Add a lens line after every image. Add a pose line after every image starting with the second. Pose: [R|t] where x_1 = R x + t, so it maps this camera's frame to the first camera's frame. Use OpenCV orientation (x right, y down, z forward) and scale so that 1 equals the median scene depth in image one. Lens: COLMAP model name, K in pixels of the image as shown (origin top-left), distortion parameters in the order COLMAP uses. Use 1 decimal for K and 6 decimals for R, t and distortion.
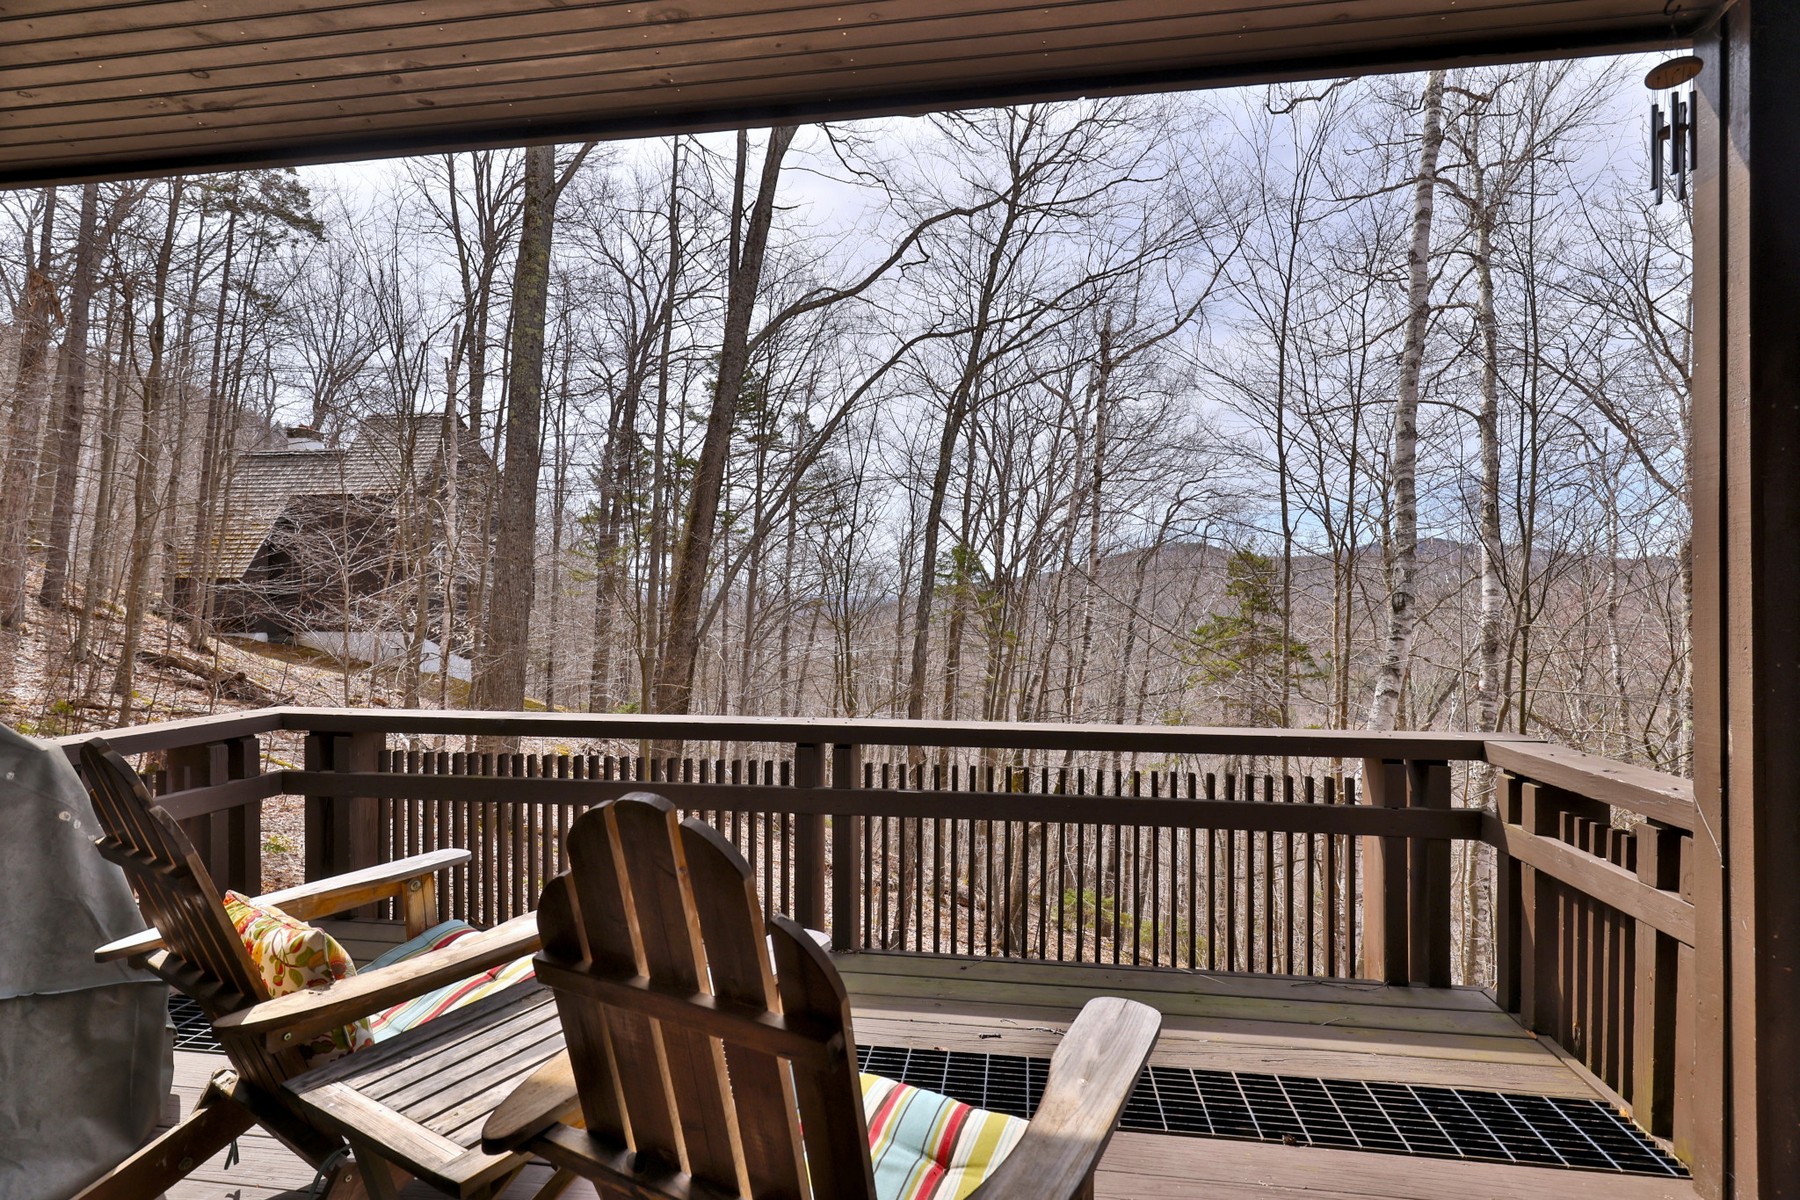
lens RADIAL K [[862.7, 0, 896.9], [0, 862.7, 603.0], [0, 0, 1]] dist [0.000216, 0.000086]
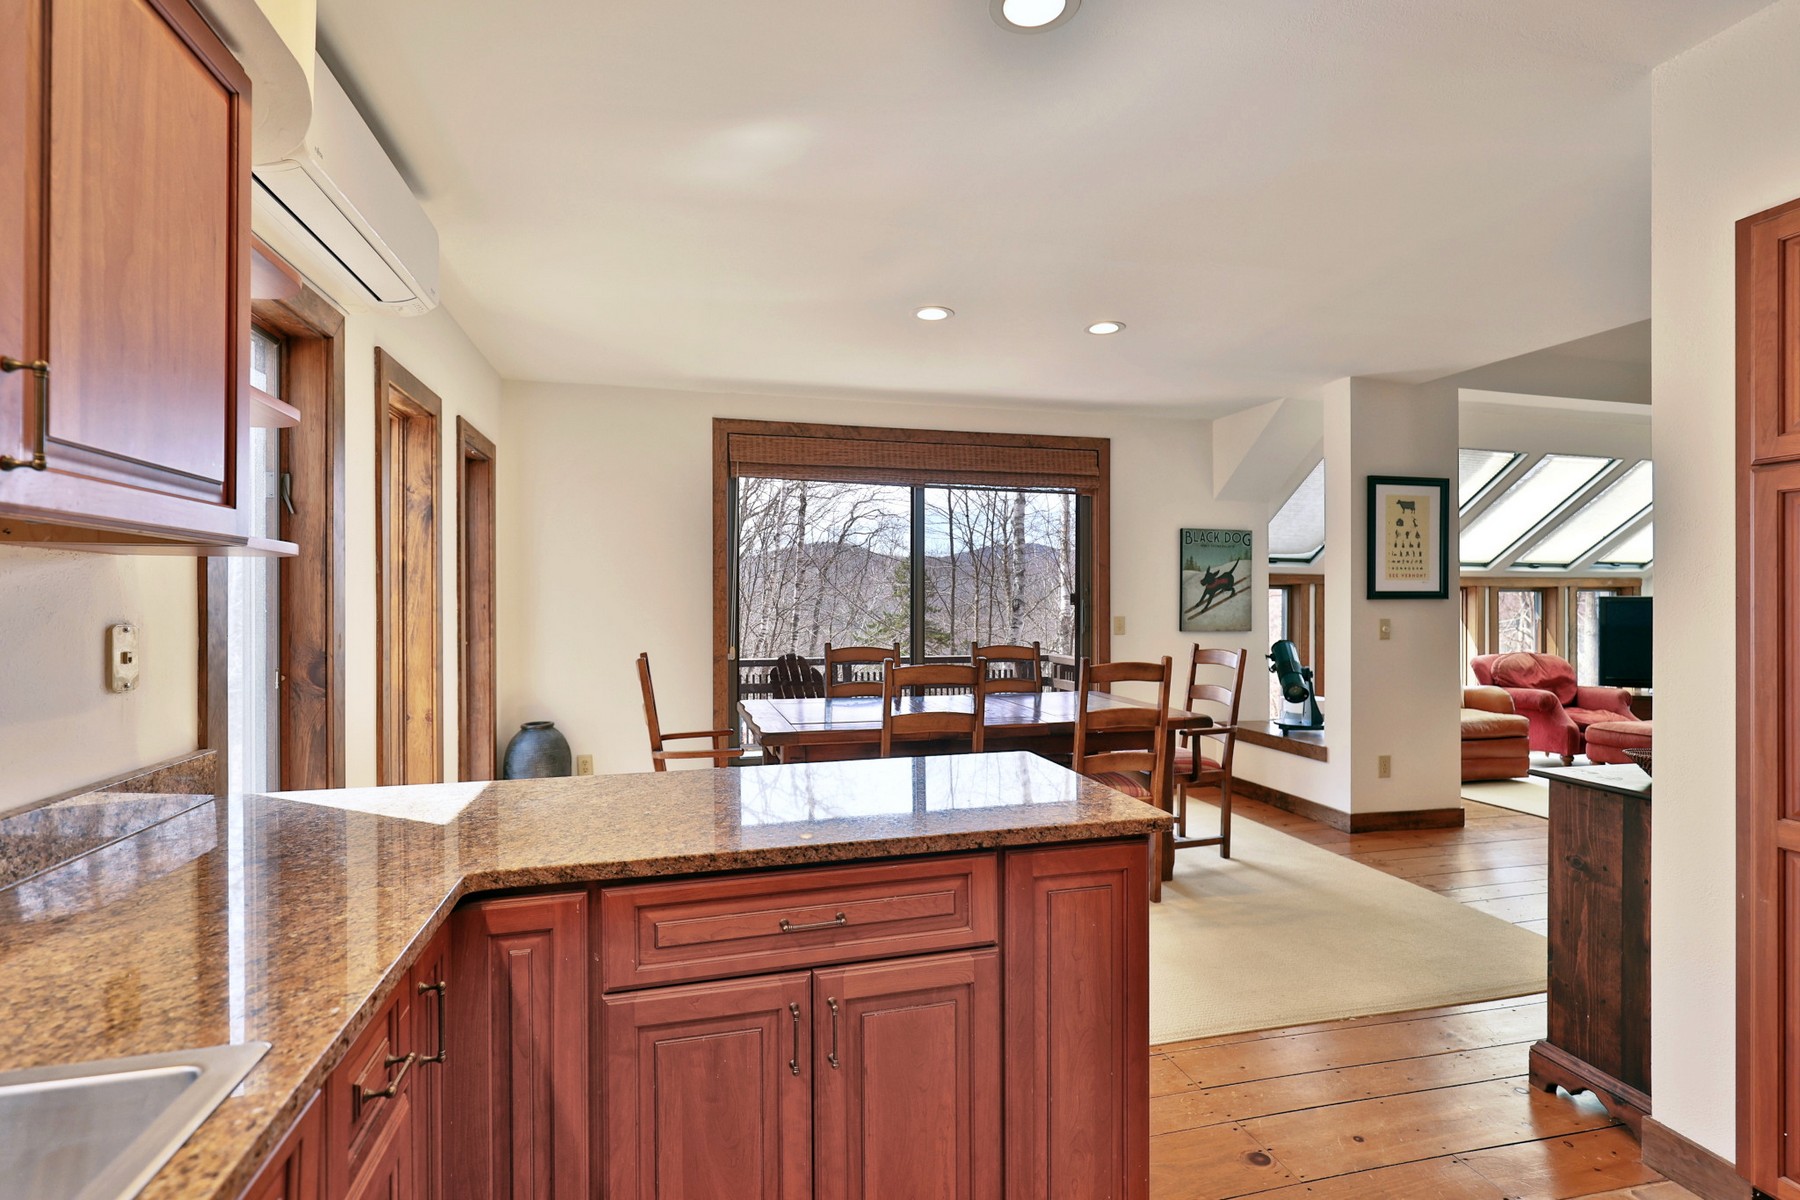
lens RADIAL K [[862.7, 0, 899.1], [0, 862.7, 601.4], [0, 0, 1]] dist [0.000216, 0.000086]
pose [[0.920705, 0.000373, 0.390259, -0.219979], [-0.000510, 1.000000, 0.000246, -0.006453], [-0.390259, -0.000425, 0.920705, -0.352500]]
